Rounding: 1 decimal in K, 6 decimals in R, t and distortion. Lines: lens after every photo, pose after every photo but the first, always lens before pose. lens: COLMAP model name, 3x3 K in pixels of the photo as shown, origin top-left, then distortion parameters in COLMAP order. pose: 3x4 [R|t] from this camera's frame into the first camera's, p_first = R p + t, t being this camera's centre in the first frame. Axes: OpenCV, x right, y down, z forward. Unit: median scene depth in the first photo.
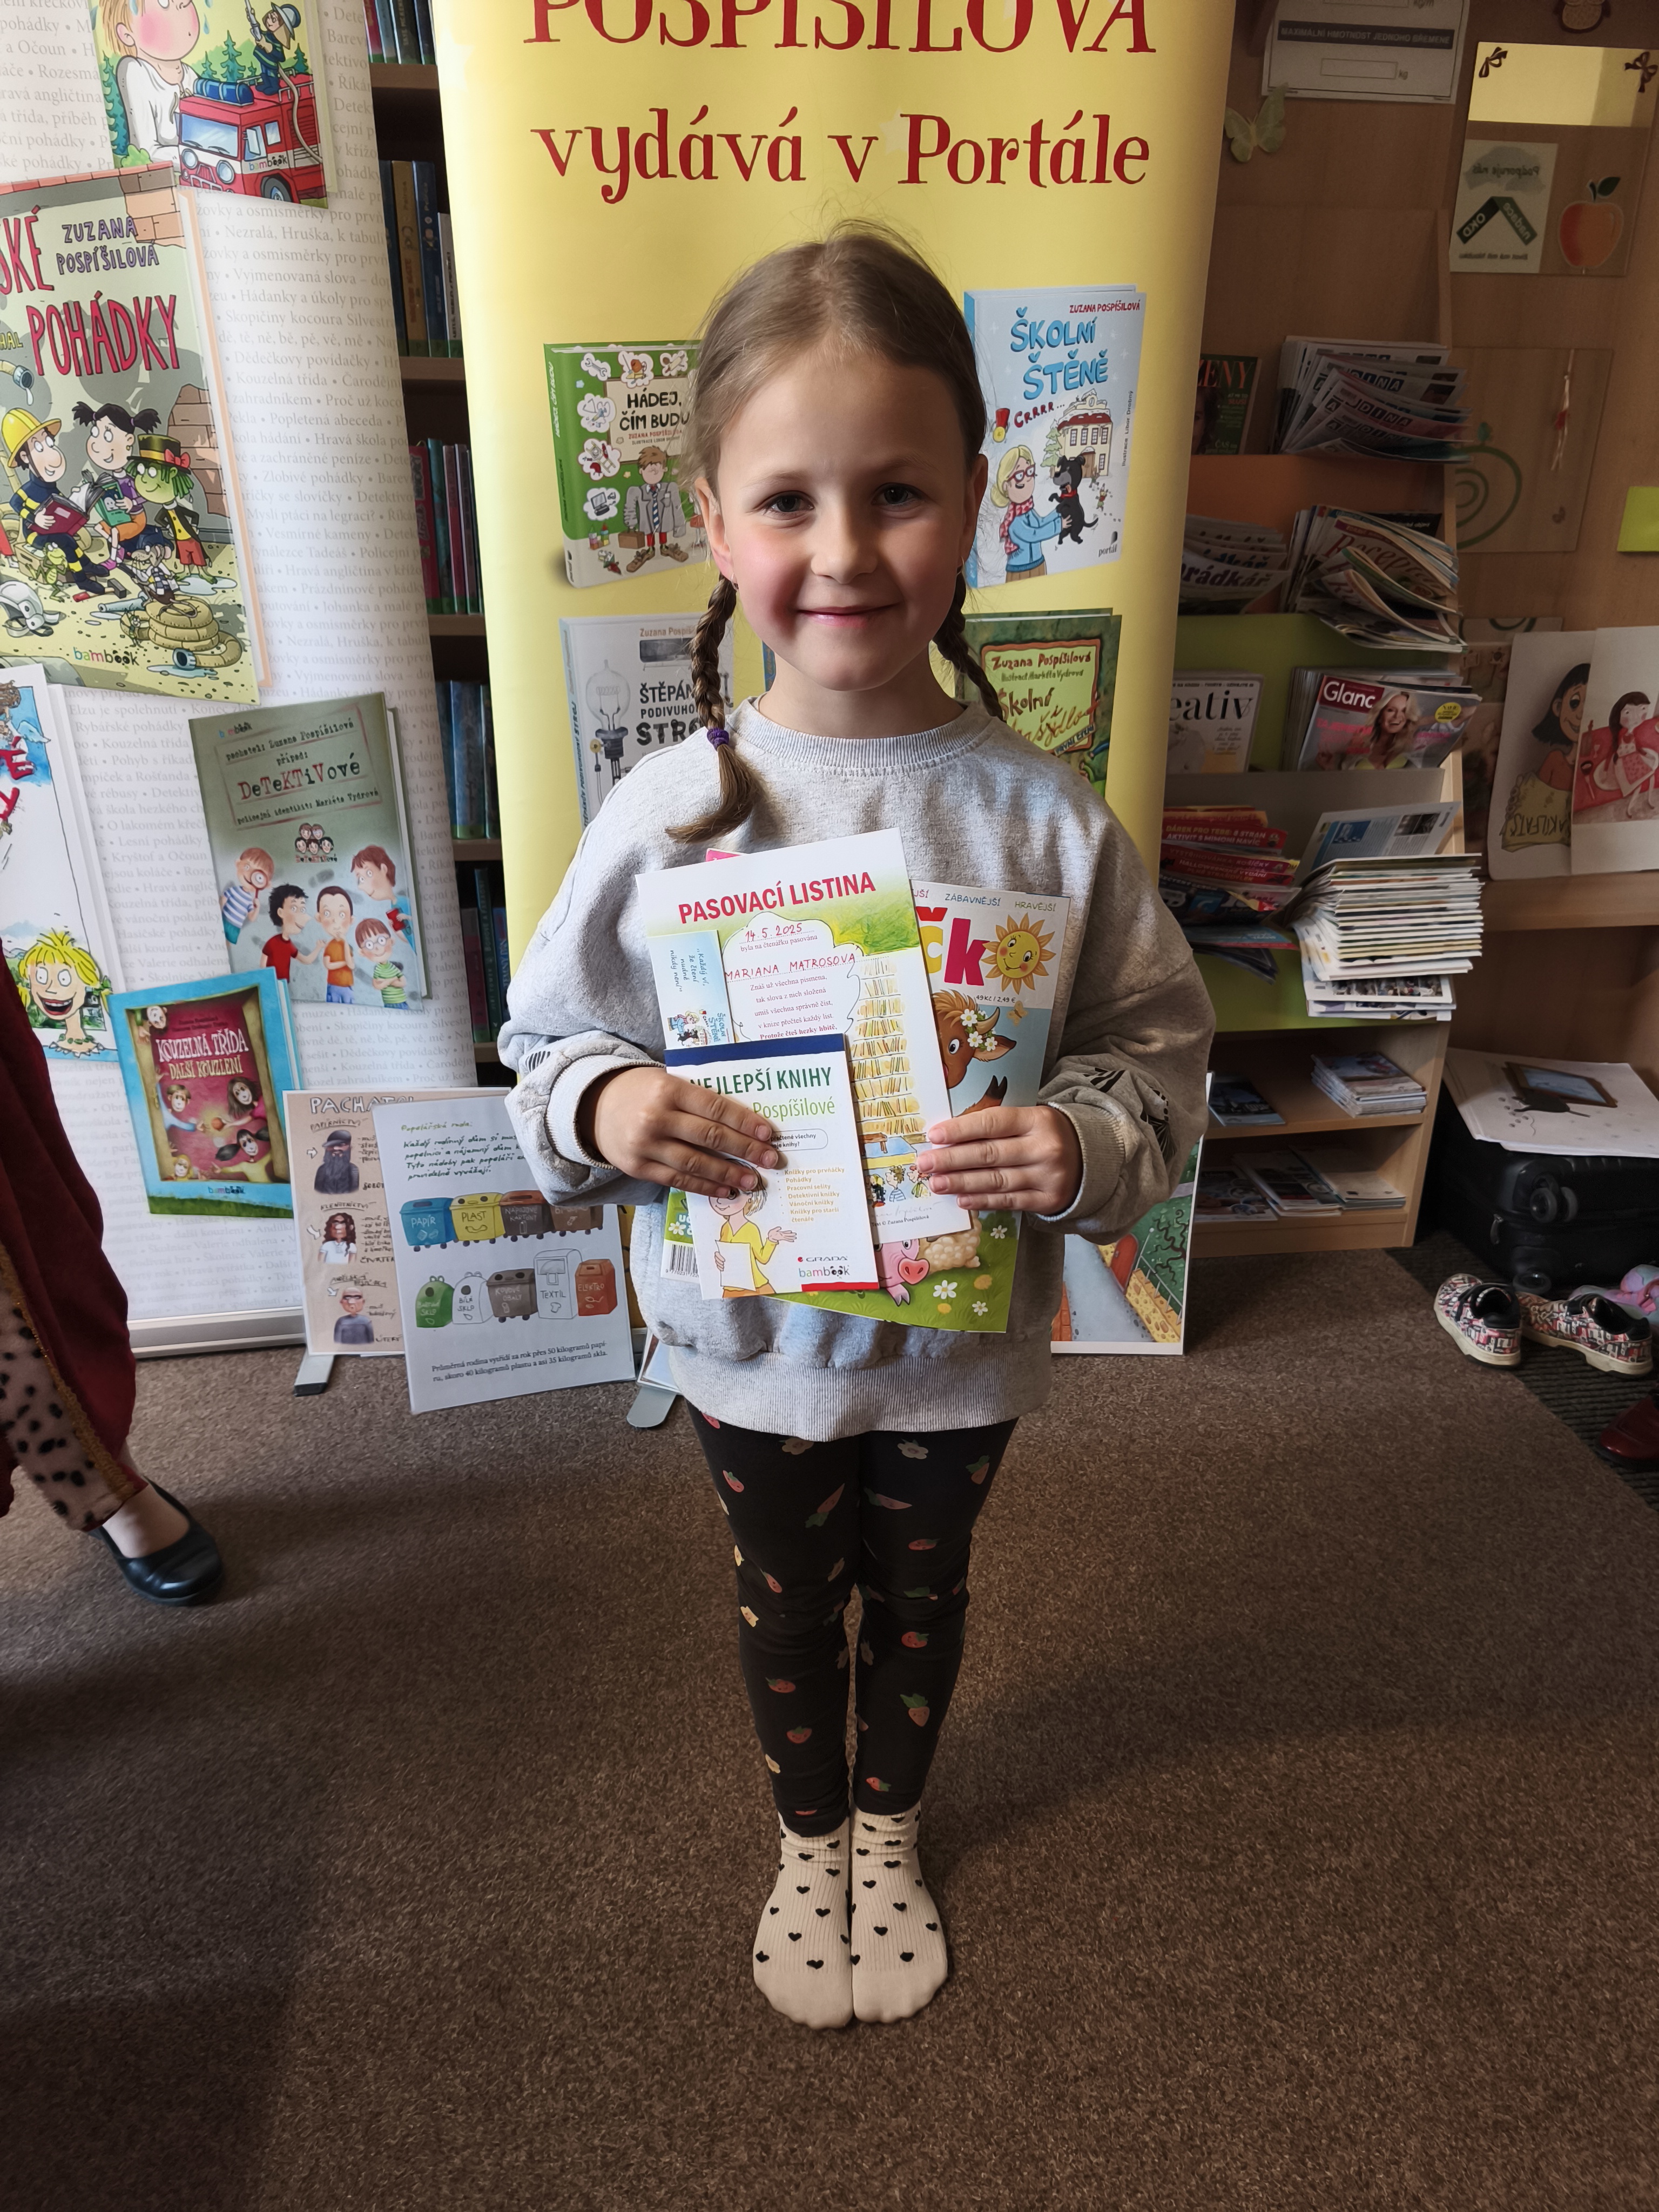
lens RADIAL K [[1461.8, 0, 827.0], [0, 1461.8, 1101.0], [0, 0, 1]] dist [0.072858, -0.056383]
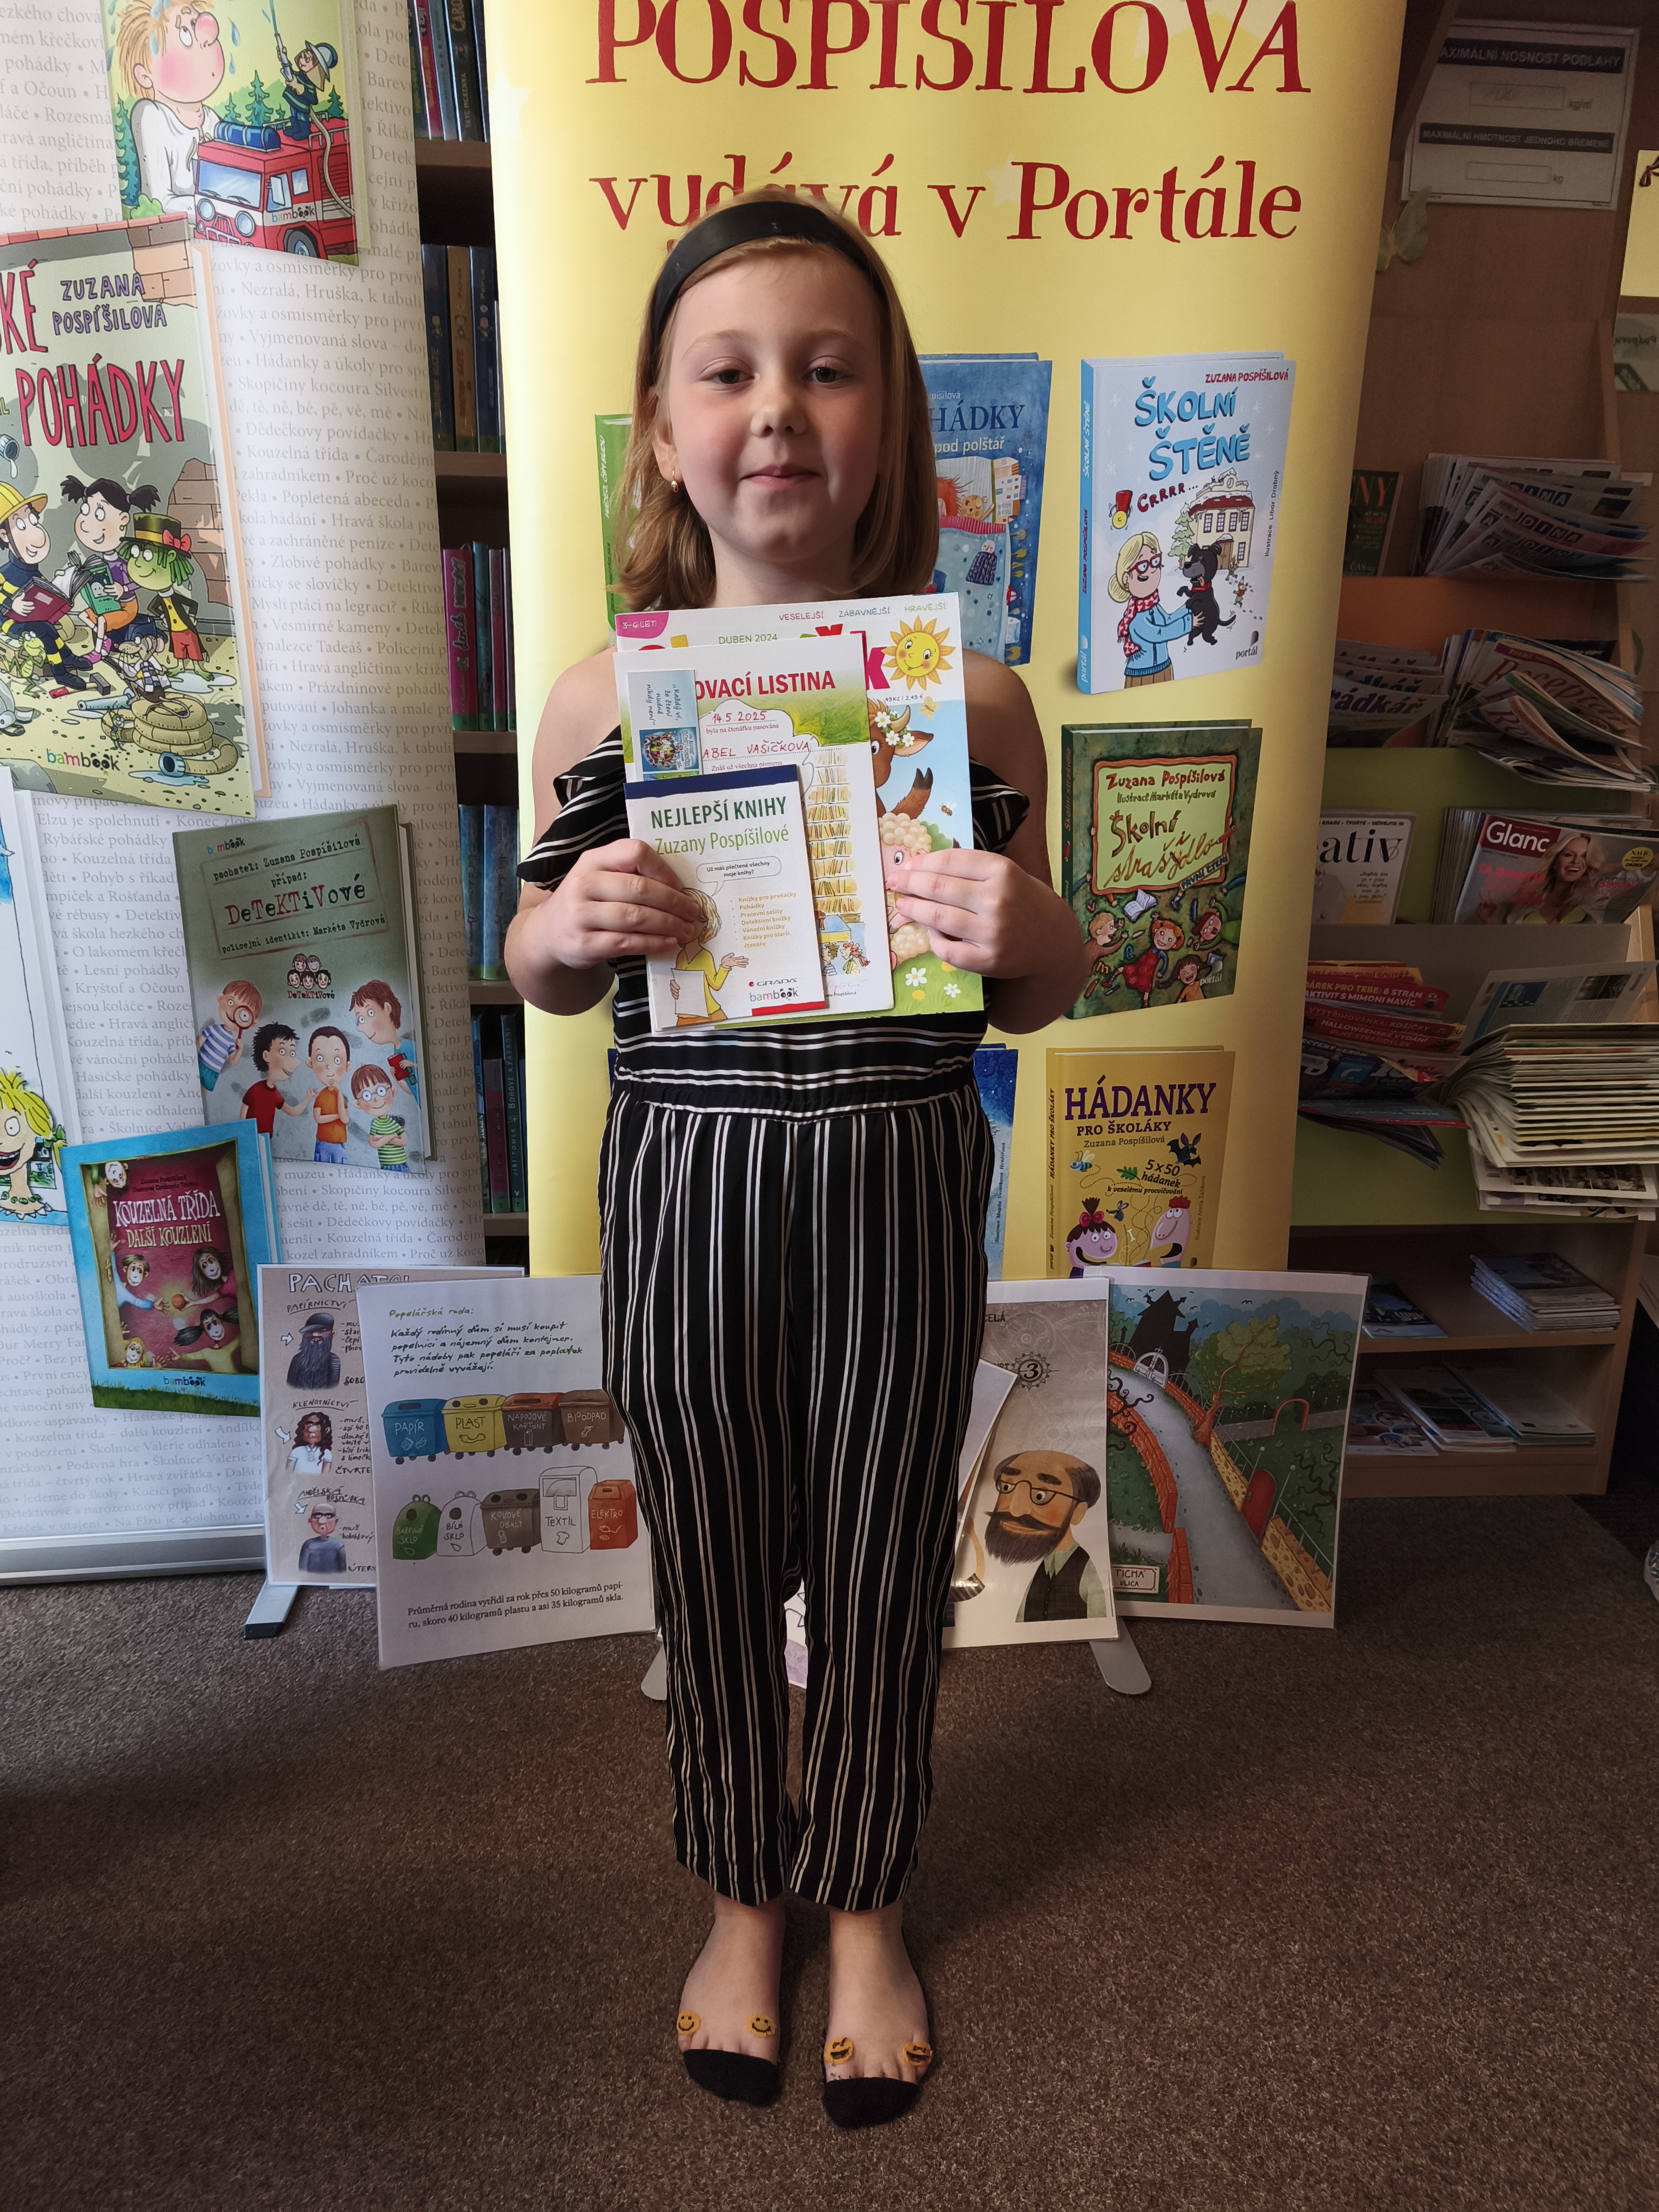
lens RADIAL K [[1462.6, 0, 824.7], [0, 1462.6, 1091.0], [0, 0, 1]] dist [0.070732, -0.054393]
pose [[0.998479, 0.023926, -0.049679, -0.003302], [-0.029957, 0.991774, -0.124443, -0.011394], [0.046293, 0.125742, 0.990982, 0.183666]]
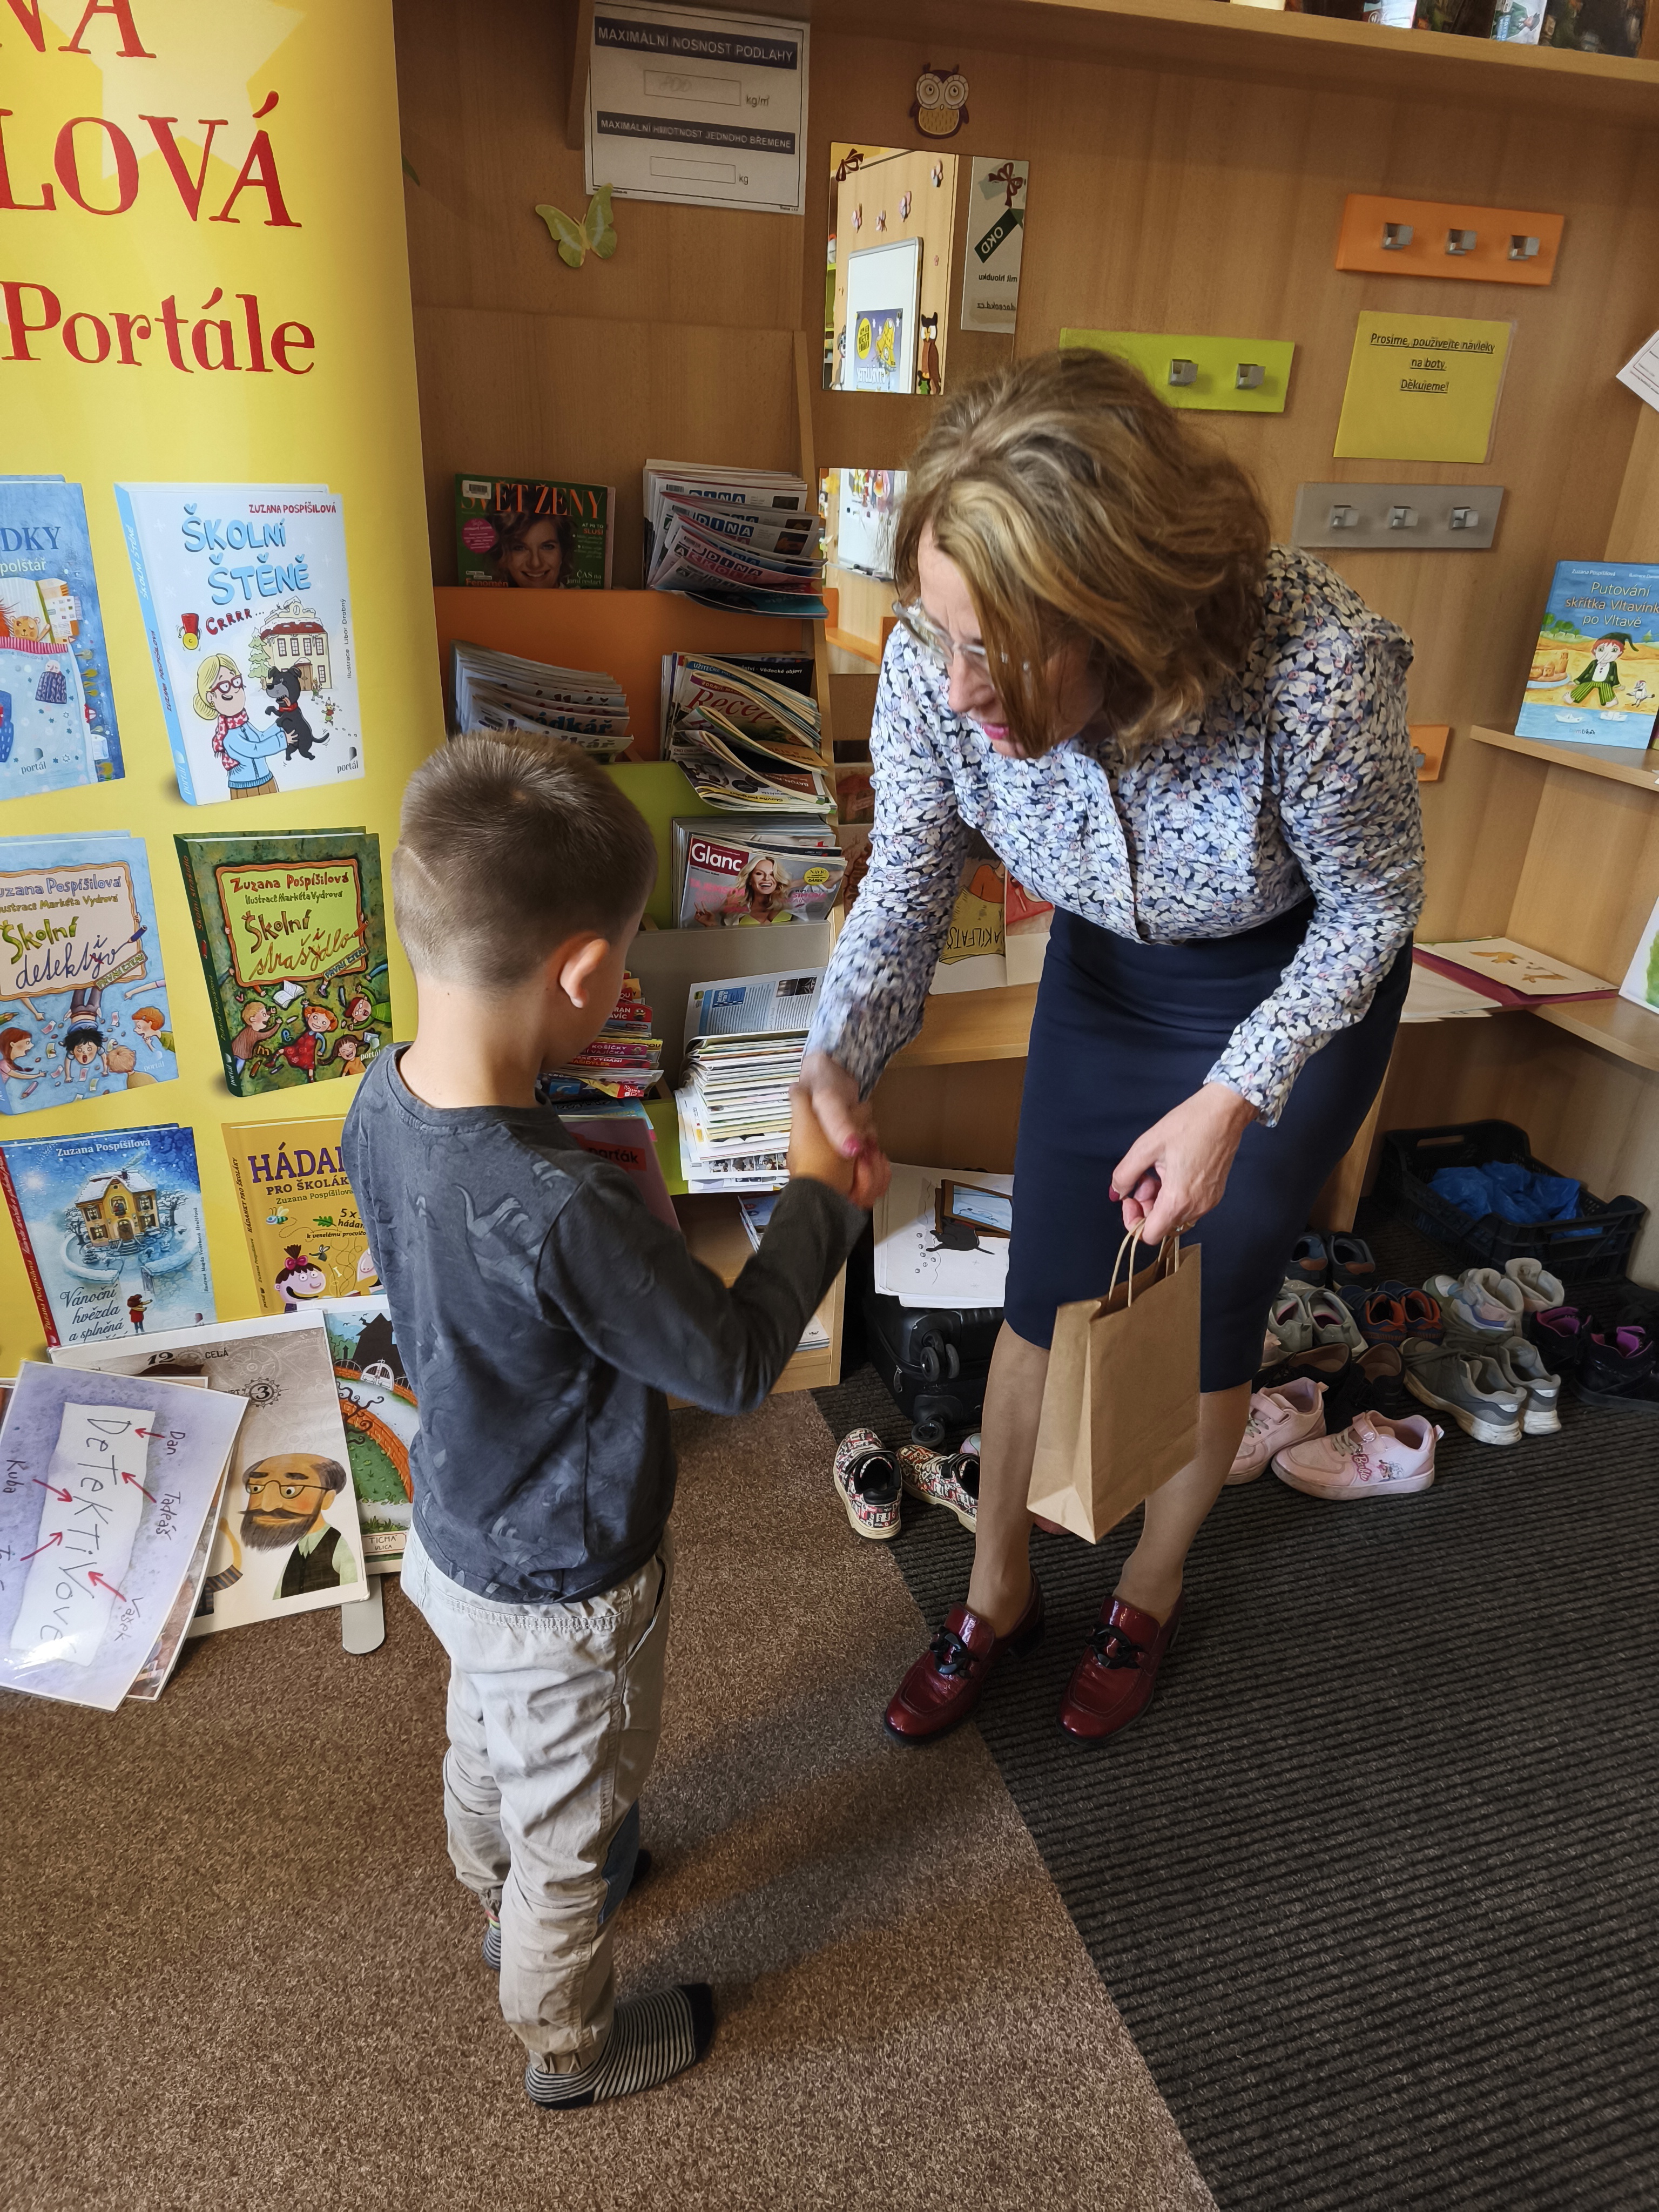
lens RADIAL K [[1458.9, 0, 826.7], [0, 1458.9, 1119.5], [0, 0, 1]] dist [0.083006, -0.070004]
pose [[0.983136, -0.043416, 0.177649, 0.311225], [0.029762, 0.996445, 0.078815, -0.224636], [-0.180439, -0.072199, 0.980933, 0.056986]]
